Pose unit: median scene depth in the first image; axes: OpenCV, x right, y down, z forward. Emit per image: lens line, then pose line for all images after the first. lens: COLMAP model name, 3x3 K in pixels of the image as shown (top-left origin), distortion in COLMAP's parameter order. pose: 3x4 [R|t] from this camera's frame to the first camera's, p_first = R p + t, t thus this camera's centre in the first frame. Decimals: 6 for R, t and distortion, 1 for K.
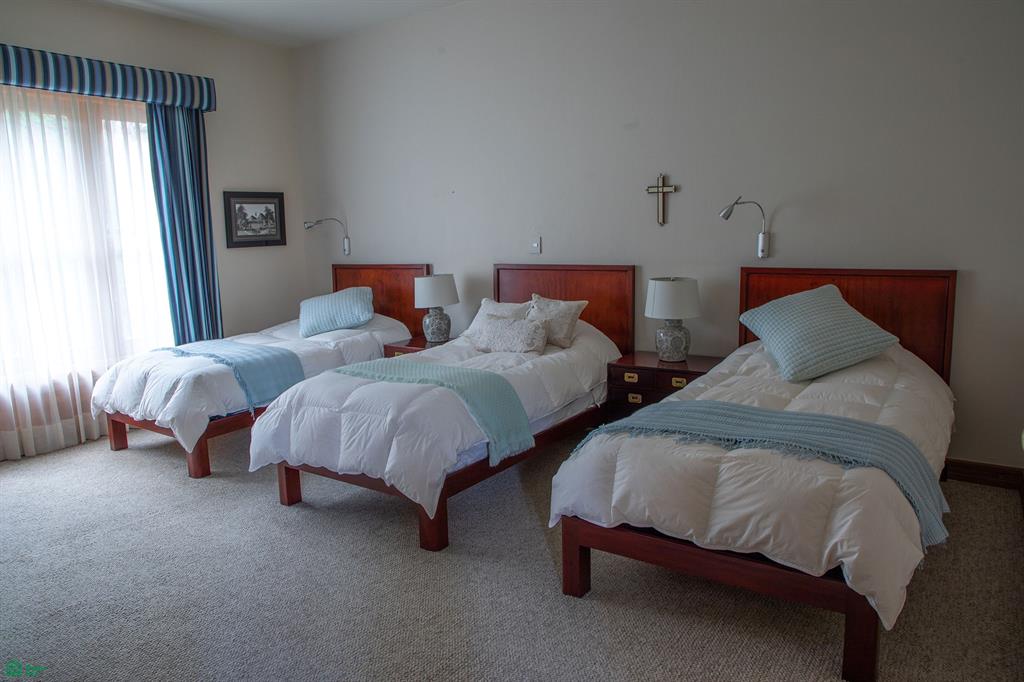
lens RADIAL K [[716.3, 0, 511.3], [0, 716.3, 335.2], [0, 0, 1]] dist [-0.065003, 0.048705]
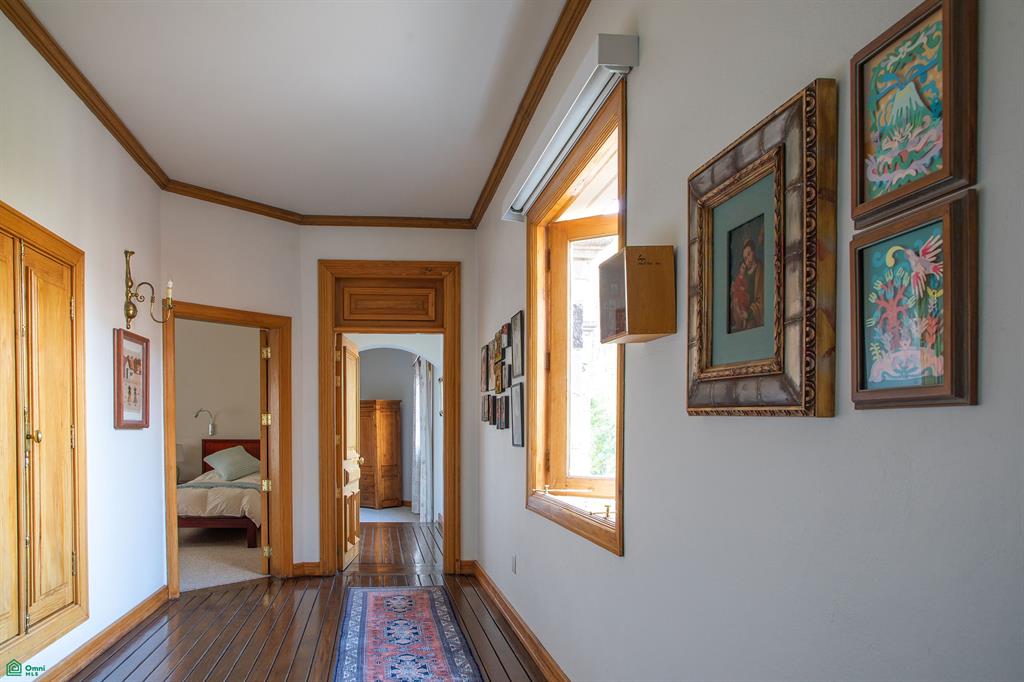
lens RADIAL K [[716.3, 0, 511.3], [0, 716.3, 335.2], [0, 0, 1]] dist [-0.065003, 0.048705]
pose [[0.716767, 0.089657, 0.691525, -0.610752], [0.105850, 0.966218, -0.234985, 0.238119], [-0.689232, 0.241627, 0.683063, -1.409760]]
